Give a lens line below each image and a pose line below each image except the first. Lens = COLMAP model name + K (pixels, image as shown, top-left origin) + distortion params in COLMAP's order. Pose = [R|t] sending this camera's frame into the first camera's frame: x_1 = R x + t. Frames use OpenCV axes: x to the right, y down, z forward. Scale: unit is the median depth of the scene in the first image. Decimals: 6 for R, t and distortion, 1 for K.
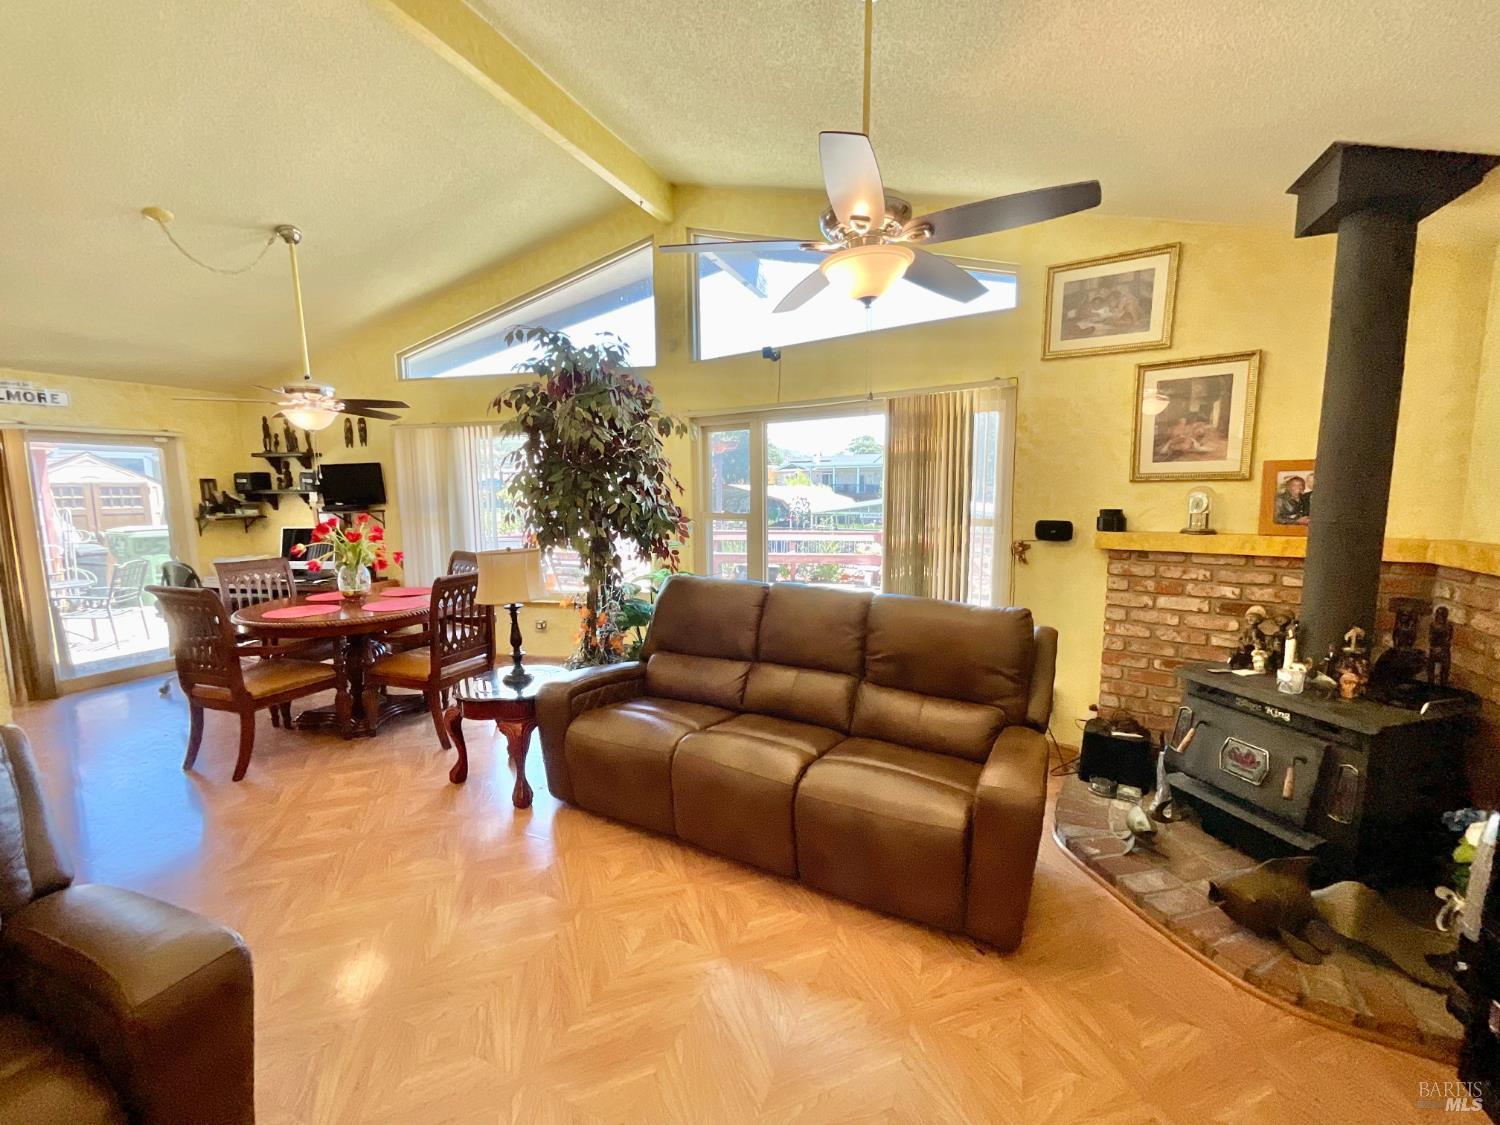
lens RADIAL K [[615.2, 0, 749.0], [0, 615.2, 561.1], [0, 0, 1]] dist [0.005097, -0.000402]
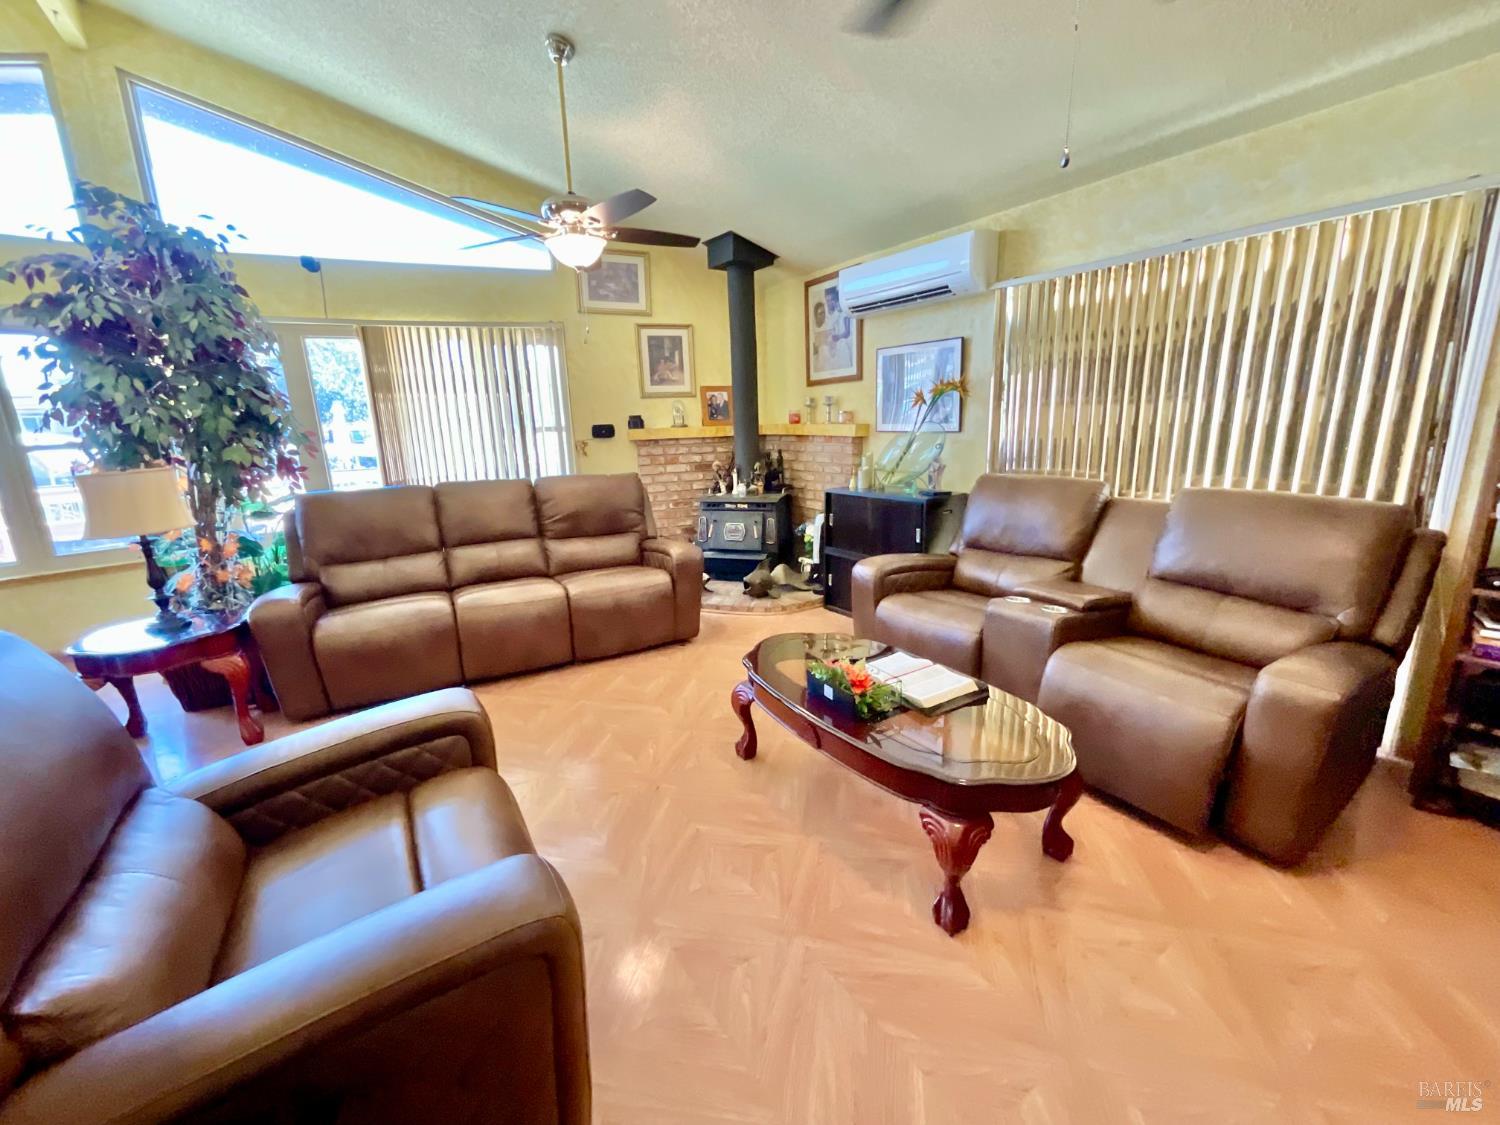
lens RADIAL K [[615.2, 0, 756.4], [0, 615.2, 556.6], [0, 0, 1]] dist [0.005097, -0.000402]
pose [[0.540402, -0.196605, 0.818115, -0.675748], [0.126325, 0.980255, 0.152126, 0.079233], [-0.831870, 0.021139, 0.554567, -0.157283]]
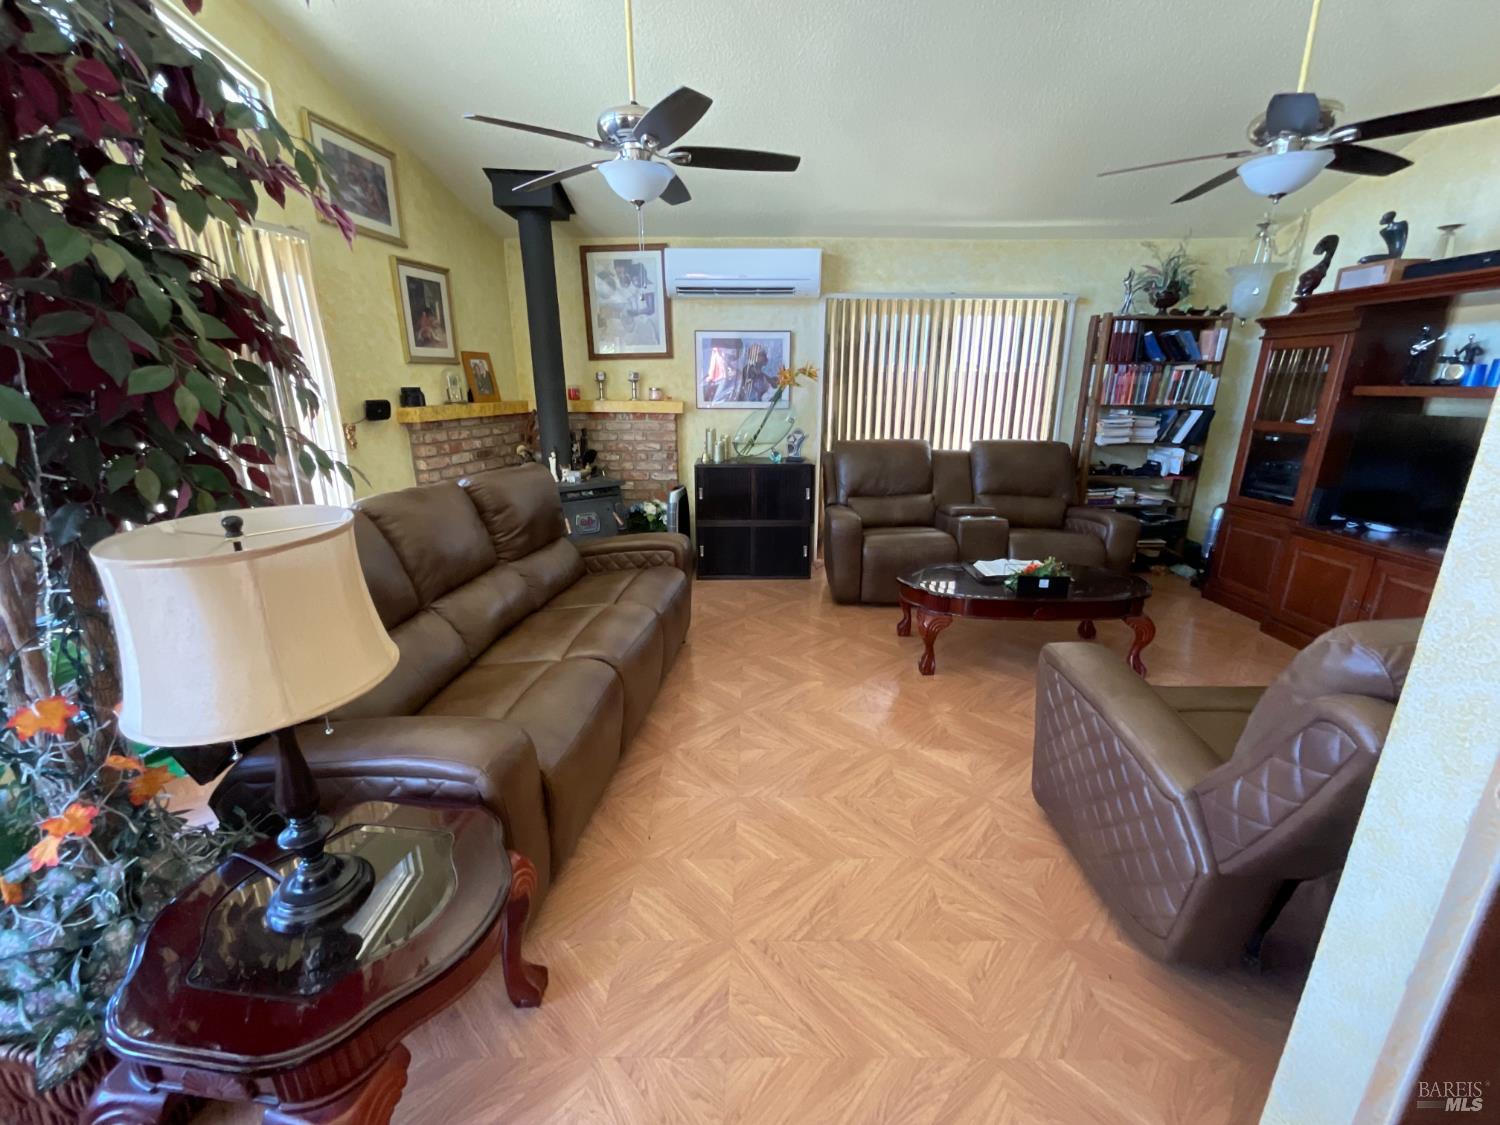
lens RADIAL K [[615.2, 0, 740.4], [0, 615.2, 558.9], [0, 0, 1]] dist [0.005097, -0.000402]
pose [[-0.385823, -0.249294, 0.888253, -0.805874], [0.114371, 0.942448, 0.314182, -0.078606], [-0.915456, 0.222809, -0.335106, 0.963404]]
